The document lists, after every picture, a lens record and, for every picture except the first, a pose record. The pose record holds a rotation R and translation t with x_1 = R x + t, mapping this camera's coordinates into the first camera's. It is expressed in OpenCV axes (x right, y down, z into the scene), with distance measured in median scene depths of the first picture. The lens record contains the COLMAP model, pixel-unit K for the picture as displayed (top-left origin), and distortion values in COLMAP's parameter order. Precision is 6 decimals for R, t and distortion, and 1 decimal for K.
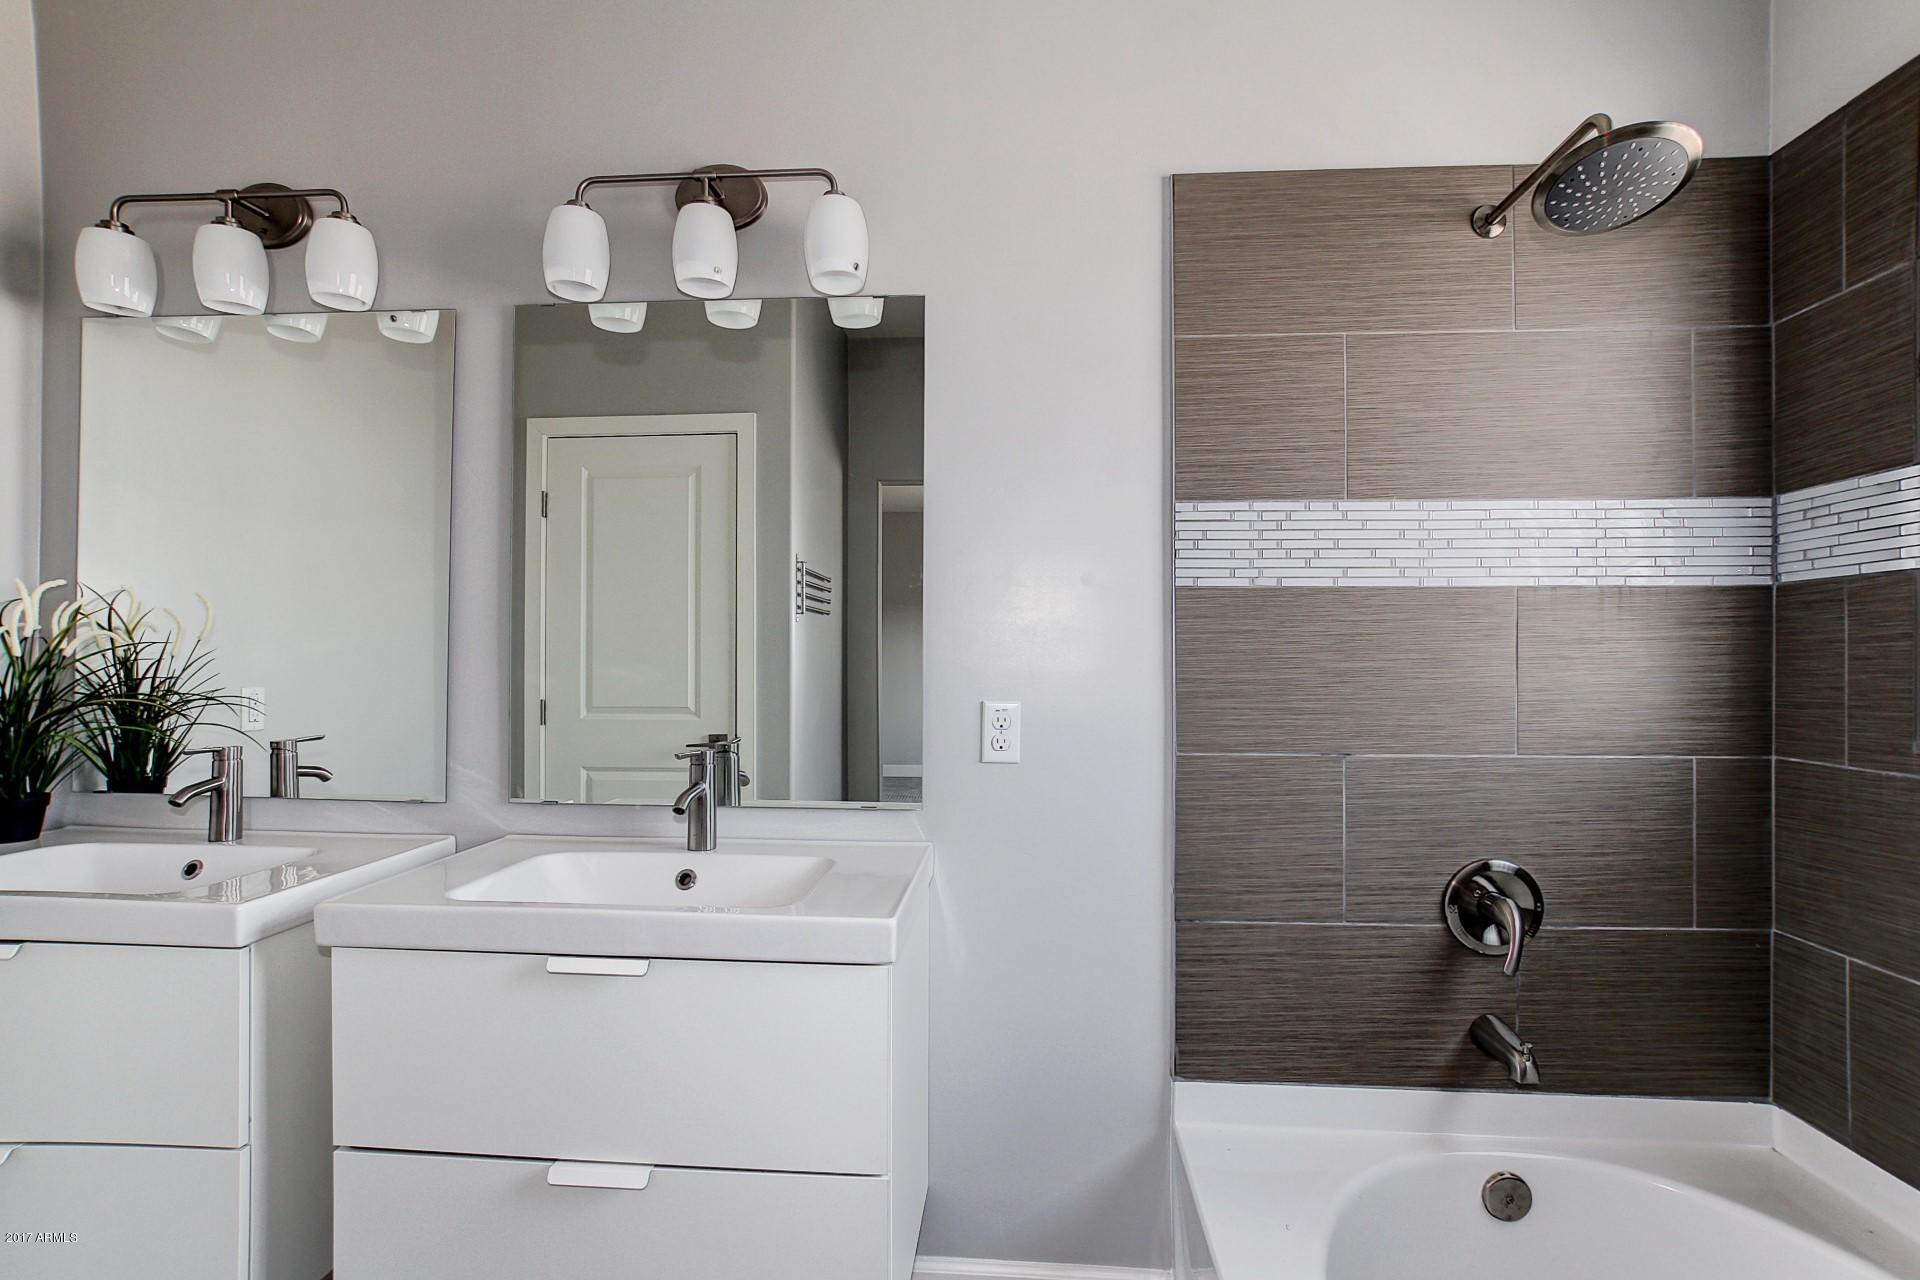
lens RADIAL K [[917.6, 0, 962.5], [0, 917.6, 647.5], [0, 0, 1]] dist [-0.026811, 0.011156]
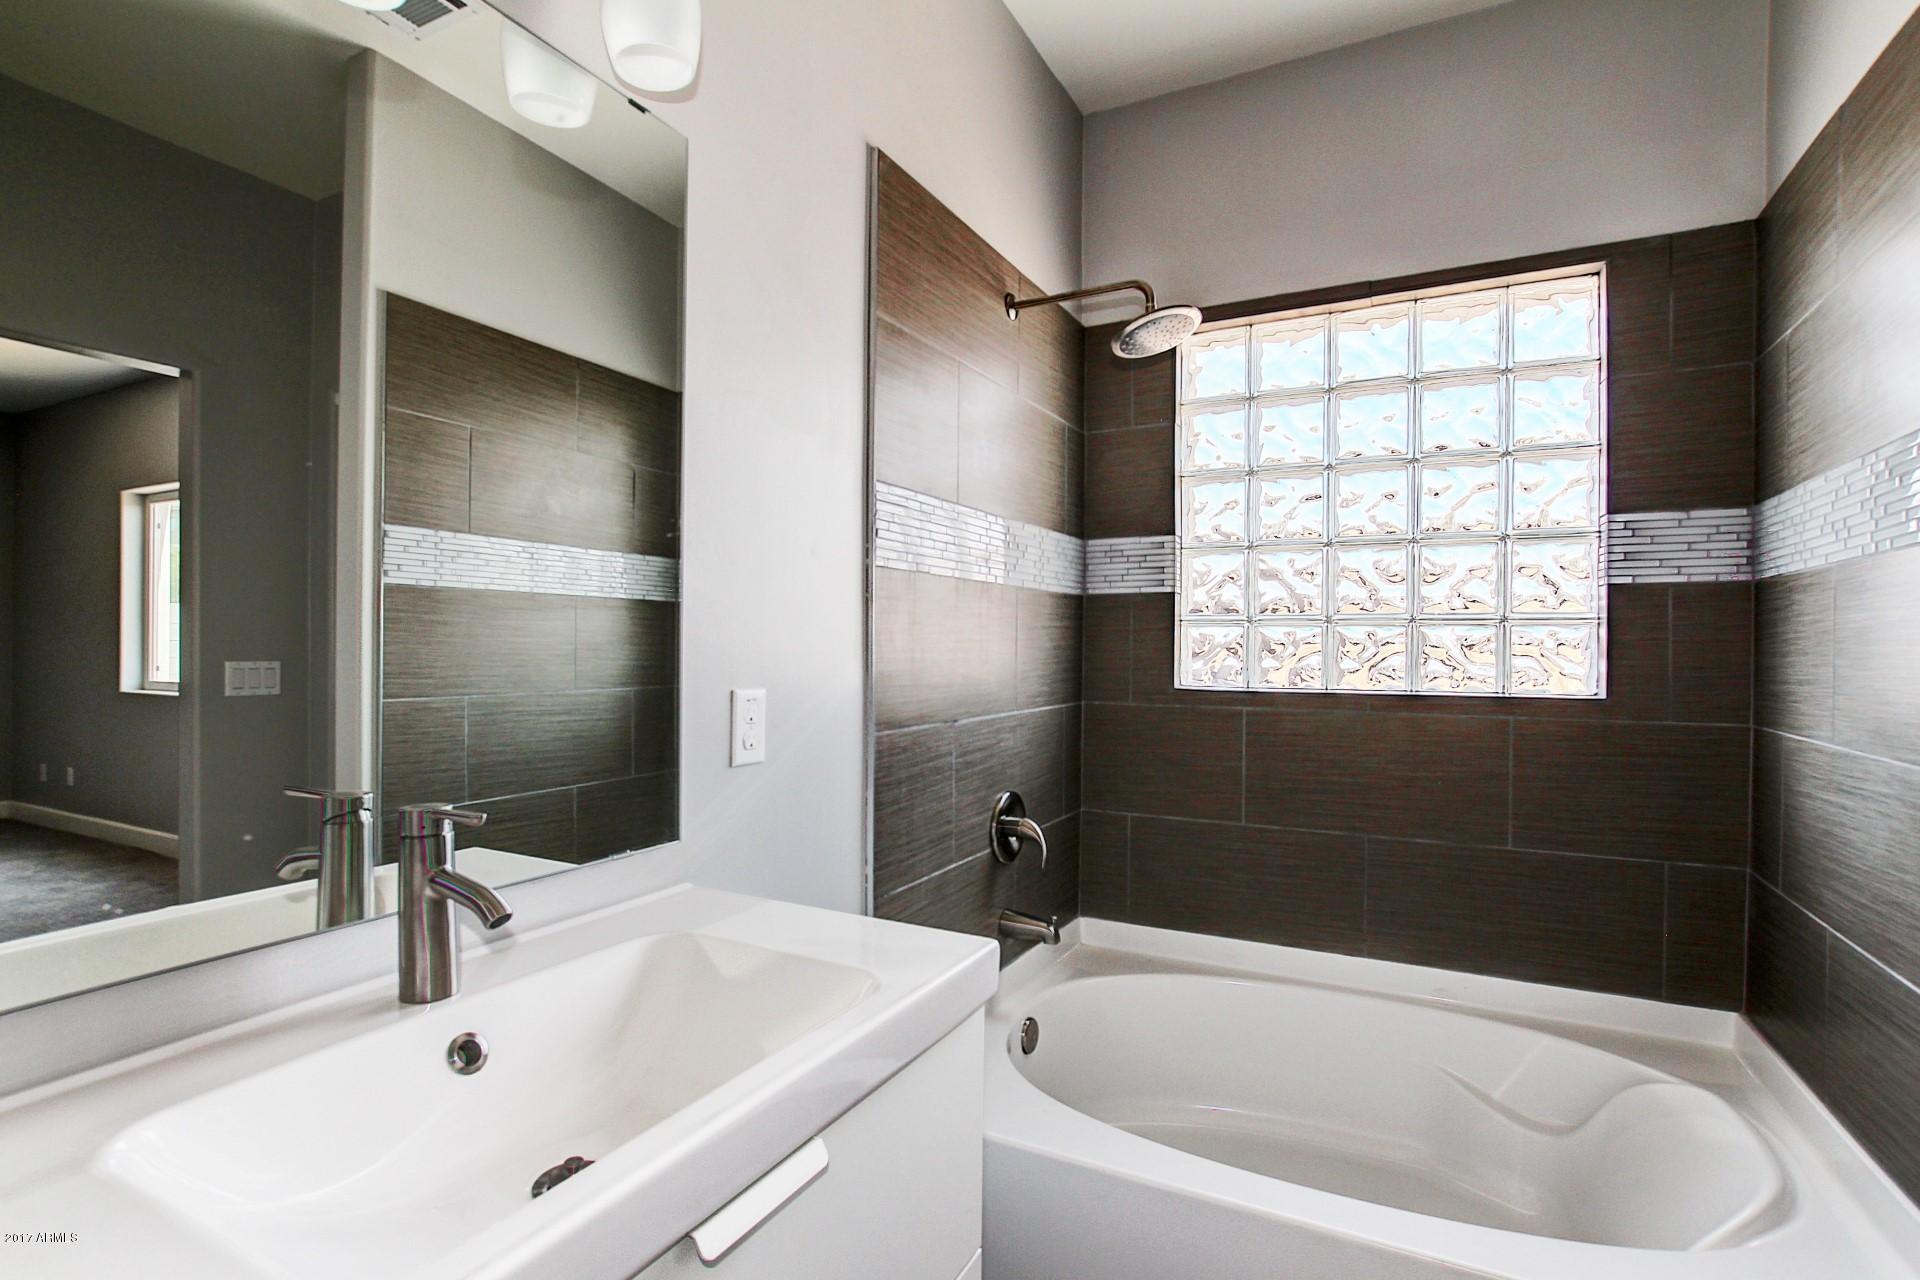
lens RADIAL K [[917.6, 0, 967.1], [0, 917.6, 646.7], [0, 0, 1]] dist [-0.026811, 0.011156]
pose [[0.393125, -0.001494, 0.919484, -0.633426], [-0.016031, 0.999836, 0.008479, 0.011182], [-0.919345, -0.018074, 0.393037, 0.507478]]
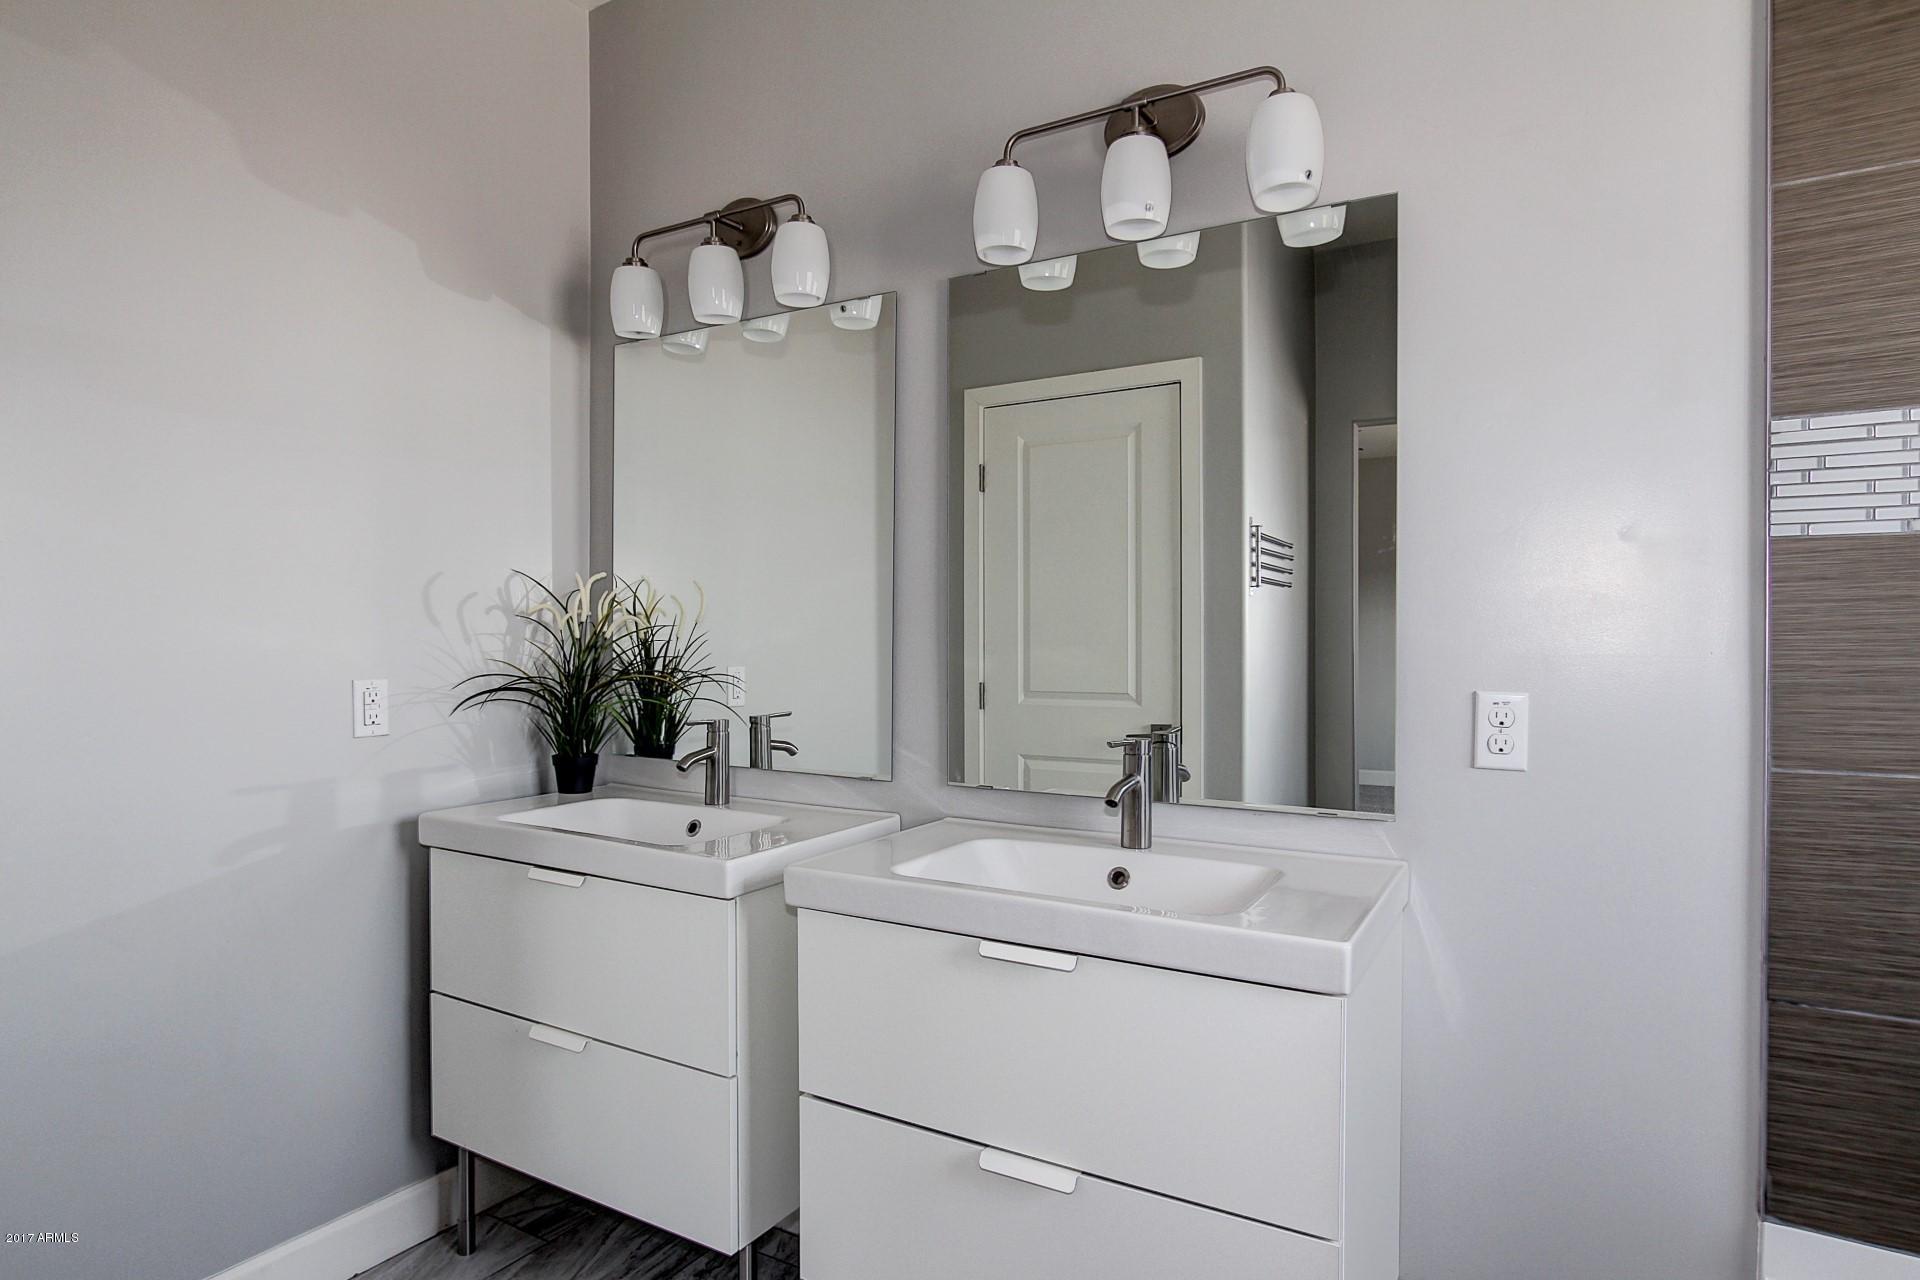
lens RADIAL K [[1137.5, 0, 917.9], [0, 1137.5, 649.2], [0, 0, 1]] dist [-0.012354, 0.005893]
pose [[0.876089, 0.002719, -0.482142, 0.073303], [0.006362, 0.999832, 0.017200, 0.001716], [0.482108, -0.018136, 0.875924, -0.099808]]
